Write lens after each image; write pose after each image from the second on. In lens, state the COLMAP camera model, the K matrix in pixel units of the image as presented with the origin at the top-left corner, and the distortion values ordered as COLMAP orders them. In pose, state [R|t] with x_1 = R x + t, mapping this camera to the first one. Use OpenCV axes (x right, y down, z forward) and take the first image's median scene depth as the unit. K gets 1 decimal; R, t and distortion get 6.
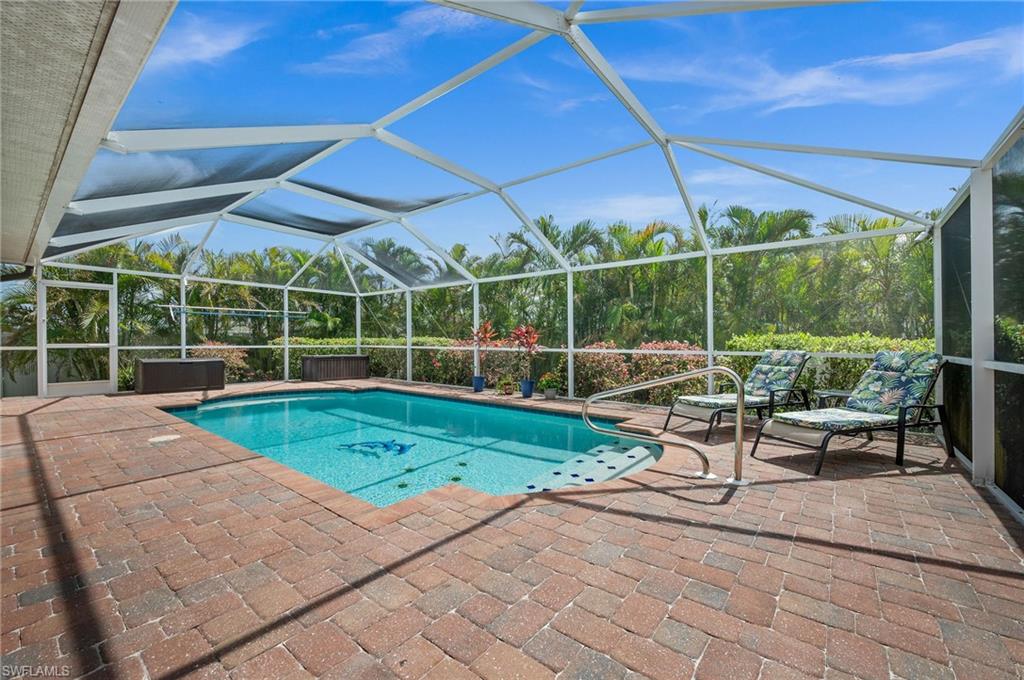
lens RADIAL K [[414.0, 0, 517.6], [0, 414.0, 343.3], [0, 0, 1]] dist [-0.004488, -0.001828]
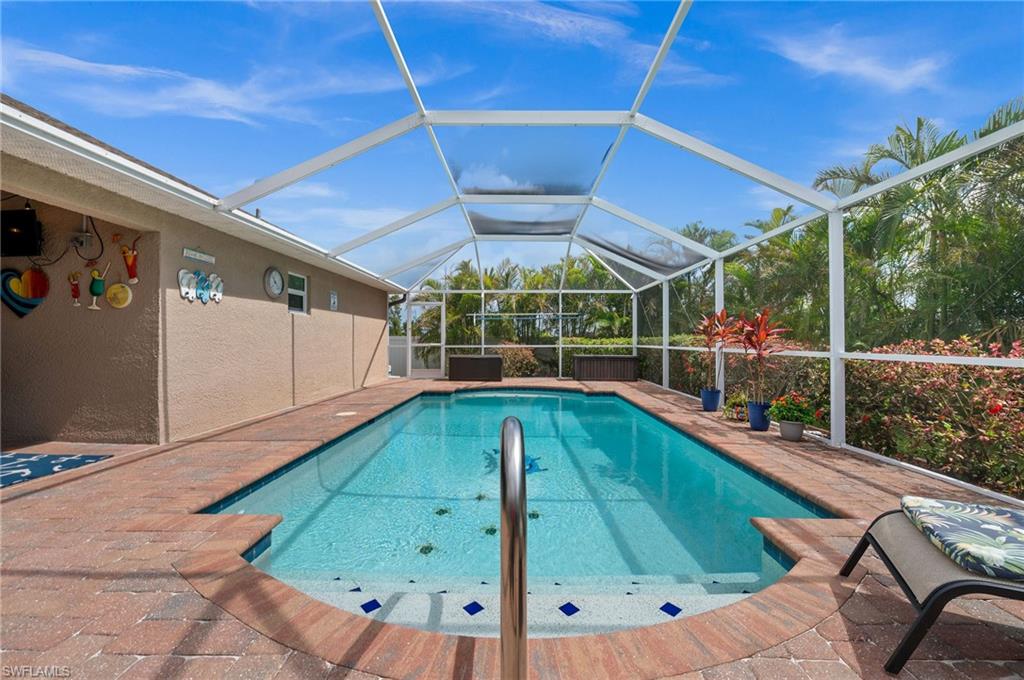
lens RADIAL K [[414.0, 0, 512.7], [0, 414.0, 335.2], [0, 0, 1]] dist [-0.004488, -0.001828]
pose [[0.614200, -0.015880, -0.788991, 0.319441], [0.000574, 0.999806, -0.019676, 0.001123], [0.789150, 0.011632, 0.614090, 0.361960]]
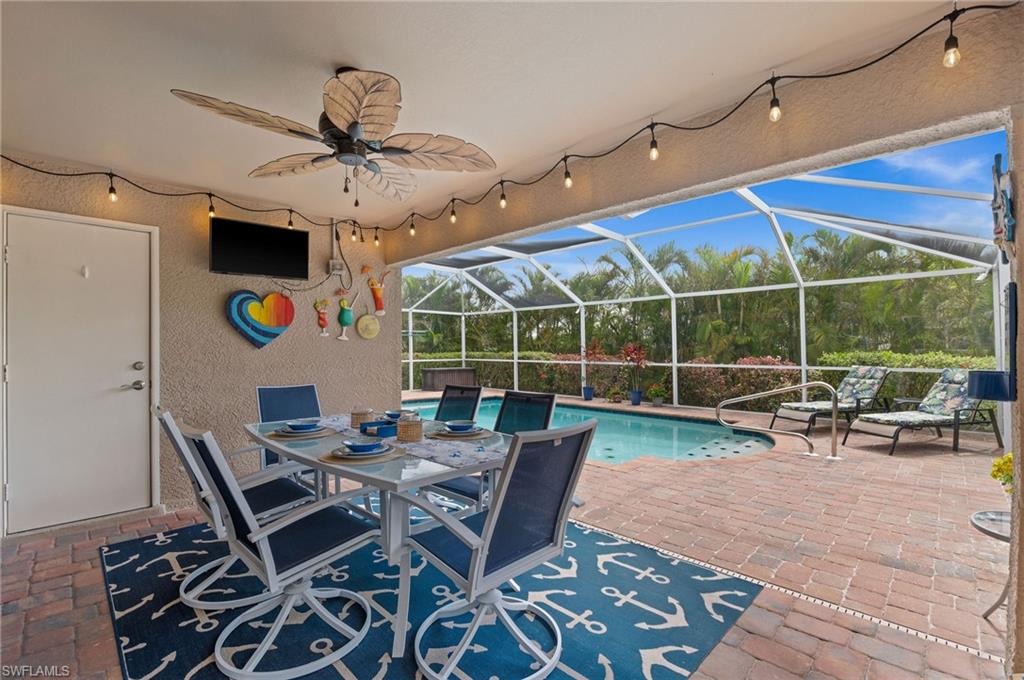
lens RADIAL K [[440.6, 0, 519.5], [0, 440.6, 345.5], [0, 0, 1]] dist [-0.006357, -0.001559]
pose [[0.994069, -0.010432, -0.108253, -0.188552], [0.009354, 0.999902, -0.010459, -0.030903], [0.108351, 0.009385, 0.994068, -0.314952]]
